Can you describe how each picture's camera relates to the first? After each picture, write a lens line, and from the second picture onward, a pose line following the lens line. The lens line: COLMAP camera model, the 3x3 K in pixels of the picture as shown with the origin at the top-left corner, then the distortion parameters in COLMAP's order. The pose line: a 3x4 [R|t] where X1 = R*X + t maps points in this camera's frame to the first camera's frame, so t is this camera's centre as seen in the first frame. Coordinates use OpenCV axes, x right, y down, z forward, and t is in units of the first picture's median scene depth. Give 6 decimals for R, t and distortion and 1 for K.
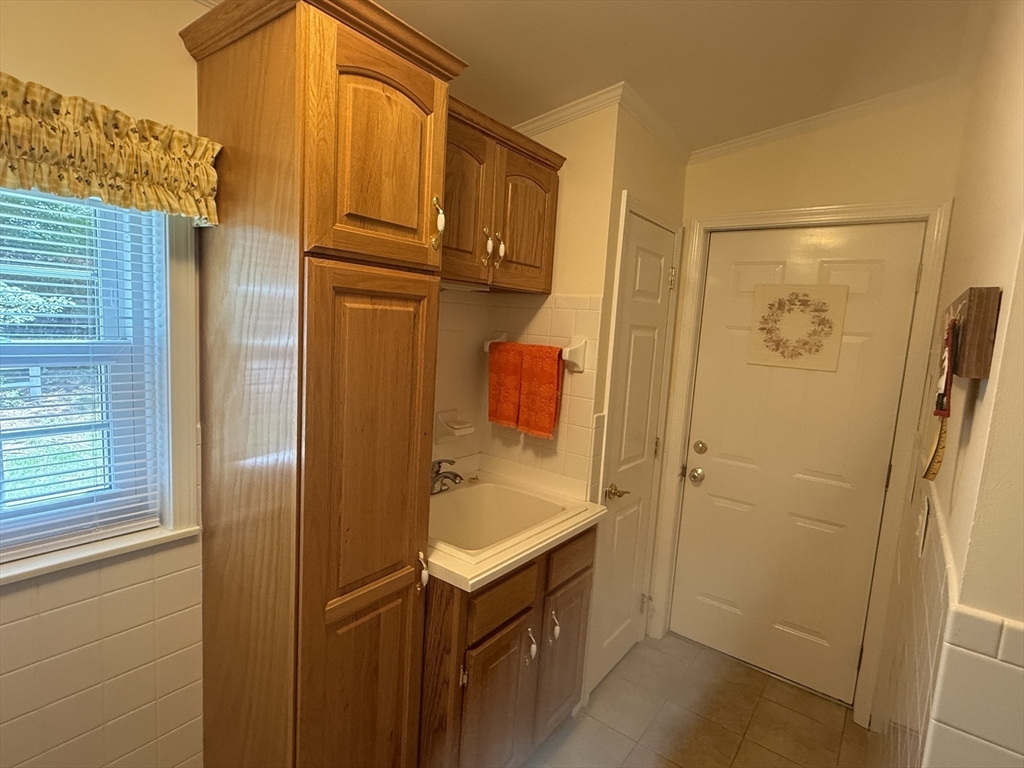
lens RADIAL K [[521.9, 0, 512.4], [0, 521.9, 384.8], [0, 0, 1]] dist [-0.000542, 0.000044]
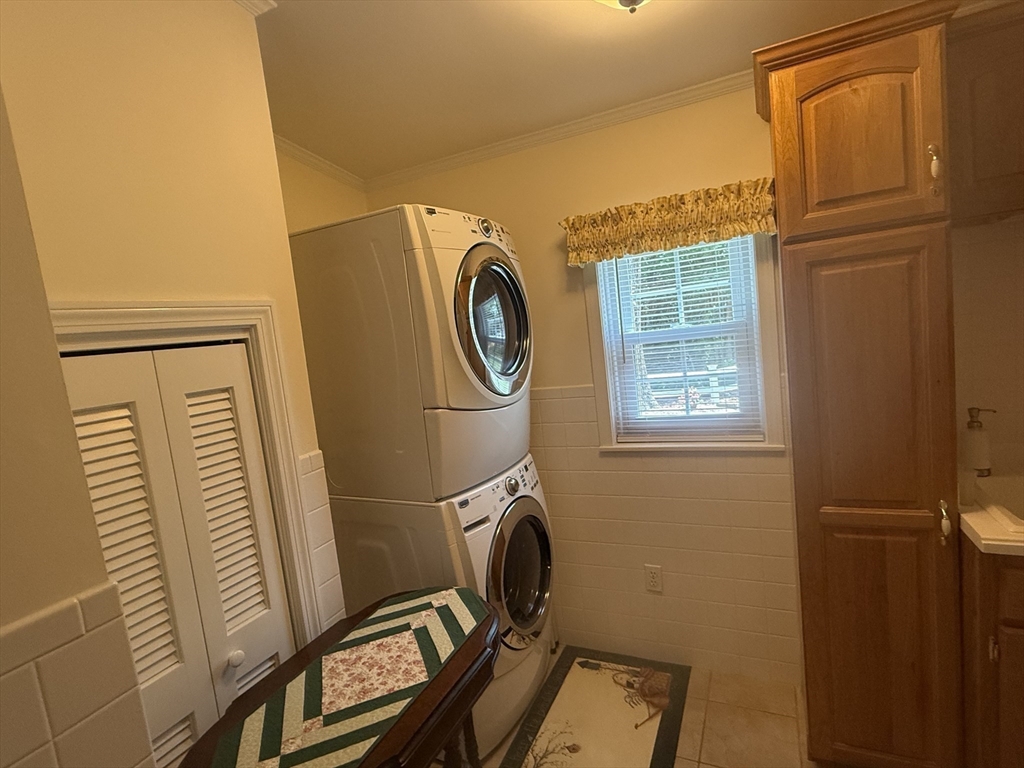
lens RADIAL K [[521.9, 0, 512.4], [0, 521.9, 384.8], [0, 0, 1]] dist [-0.000542, 0.000044]
pose [[0.189016, 0.019419, -0.981782, 0.753885], [0.010950, 0.999701, 0.021882, 0.078857], [0.981913, -0.014887, 0.188747, 0.007738]]
